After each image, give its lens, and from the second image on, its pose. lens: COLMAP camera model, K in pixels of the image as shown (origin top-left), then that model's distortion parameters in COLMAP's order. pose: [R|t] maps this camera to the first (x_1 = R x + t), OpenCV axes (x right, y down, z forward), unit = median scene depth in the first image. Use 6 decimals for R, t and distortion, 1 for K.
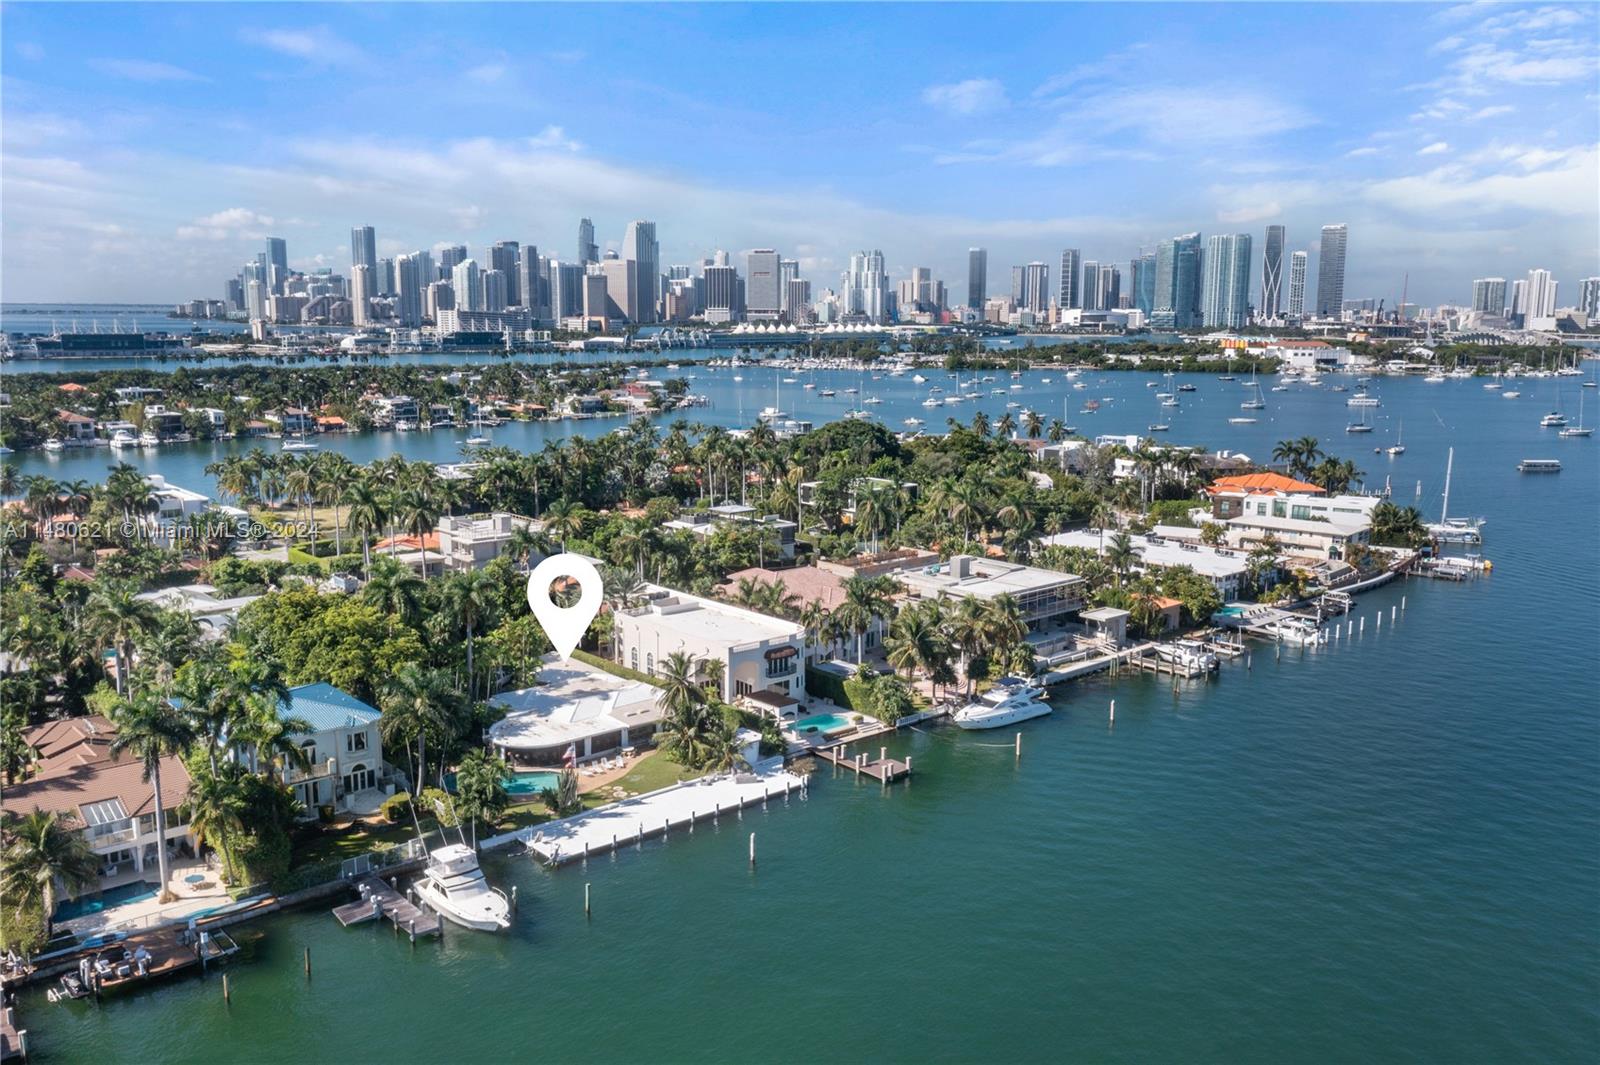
lens RADIAL K [[1298.1, 0, 800.0], [0, 1298.1, 532.5], [0, 0, 1]] dist [-0.003970, -0.003492]
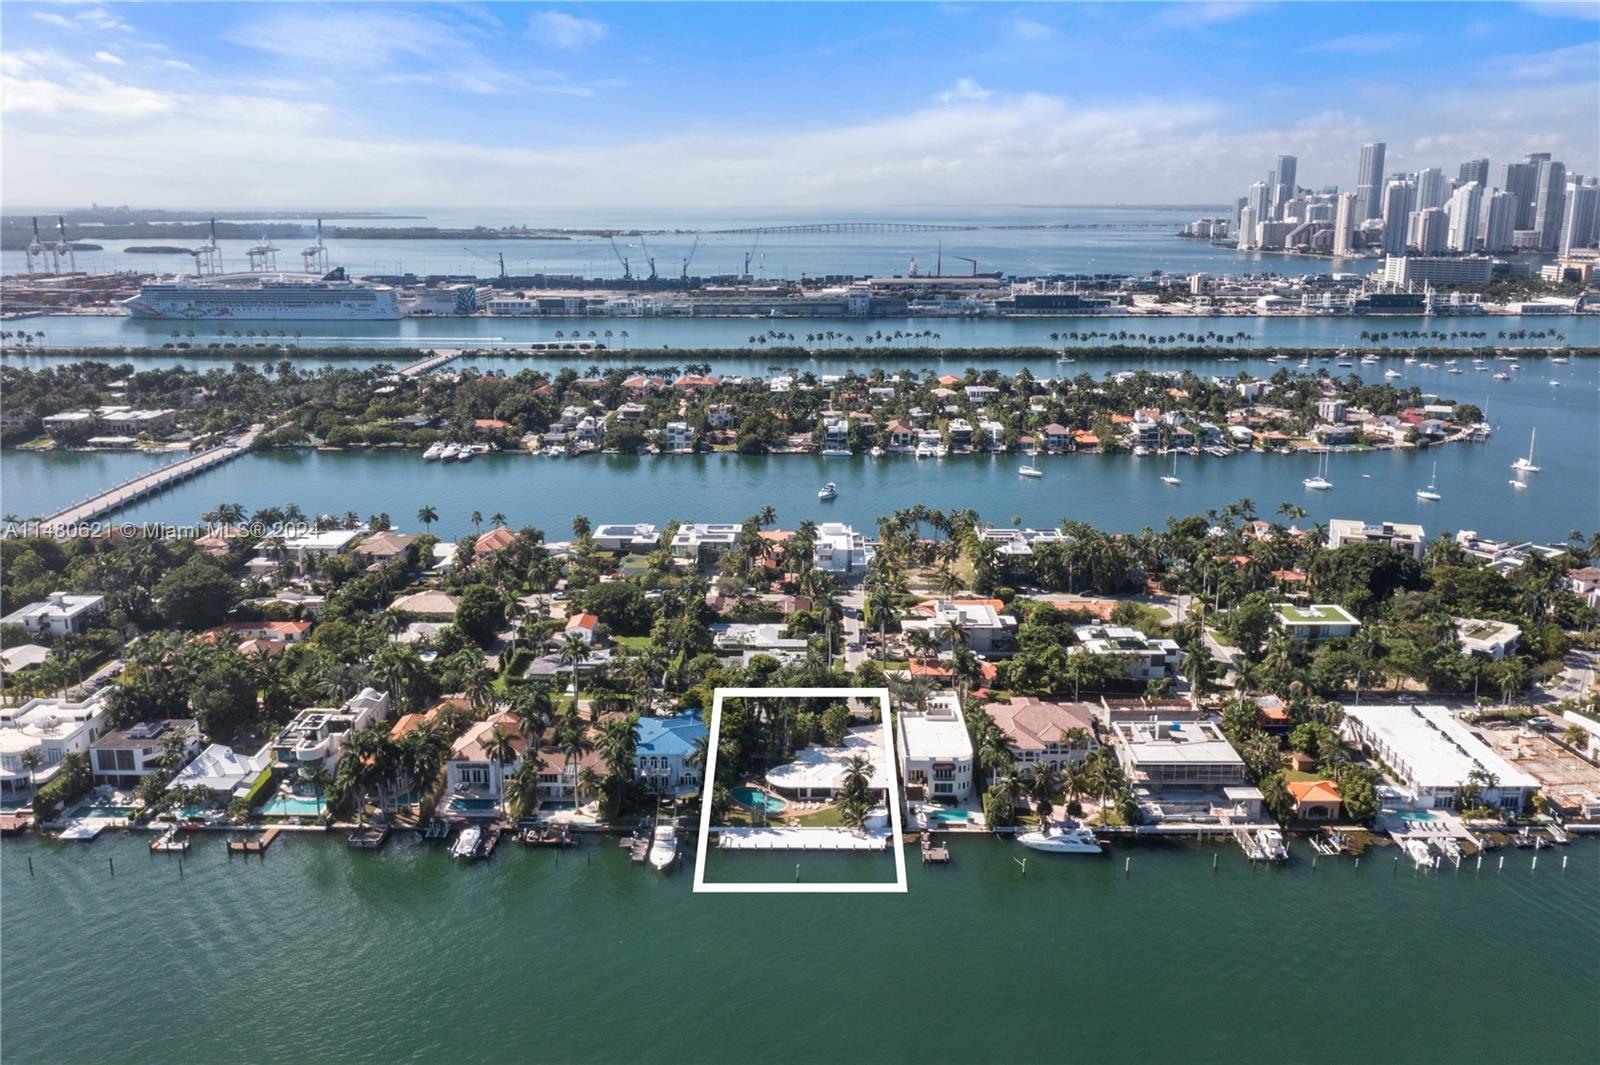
lens RADIAL K [[1298.1, 0, 800.0], [0, 1298.1, 532.5], [0, 0, 1]] dist [-0.003970, -0.003492]
pose [[0.740013, 0.150732, -0.655485, 0.738439], [-0.104942, 0.988505, 0.108838, -0.301375], [0.664356, -0.011753, 0.747324, -0.291102]]
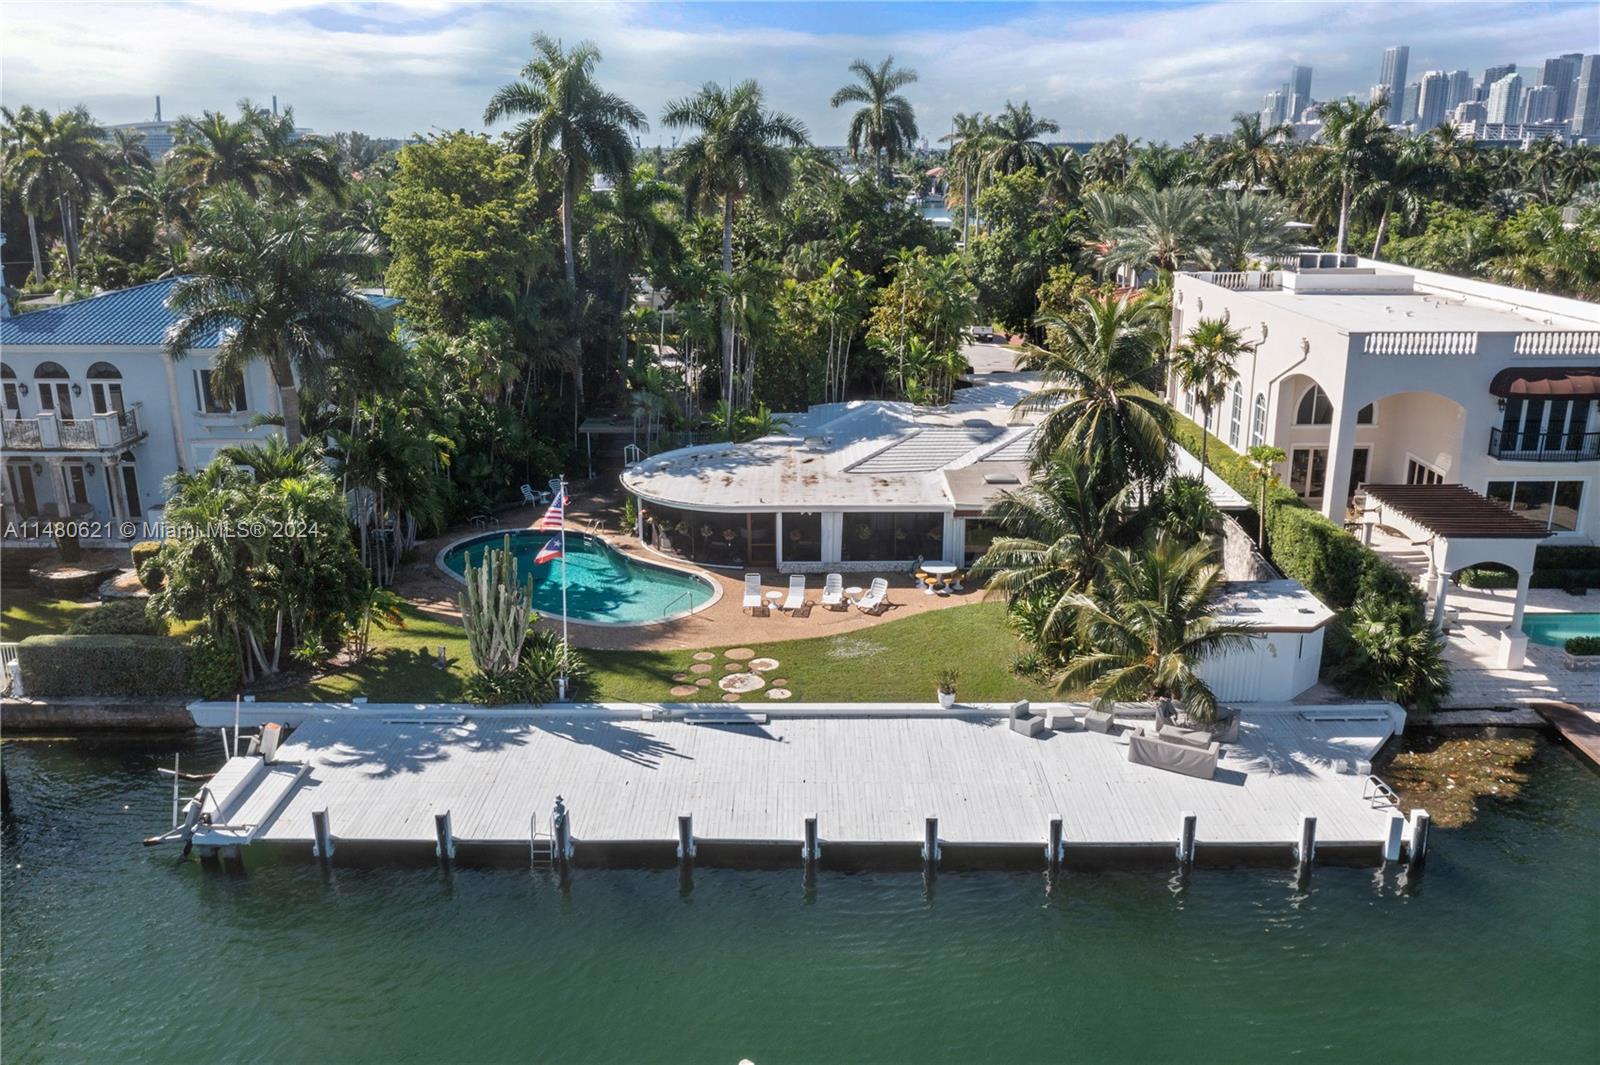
lens RADIAL K [[1281.1, 0, 800.0], [0, 1281.1, 532.5], [0, 0, 1]] dist [-0.001441, -0.002209]
pose [[0.740689, 0.179893, -0.647316, 0.045101], [-0.099943, 0.982269, 0.158618, 0.080938], [0.664372, -0.052792, 0.745535, 0.546439]]
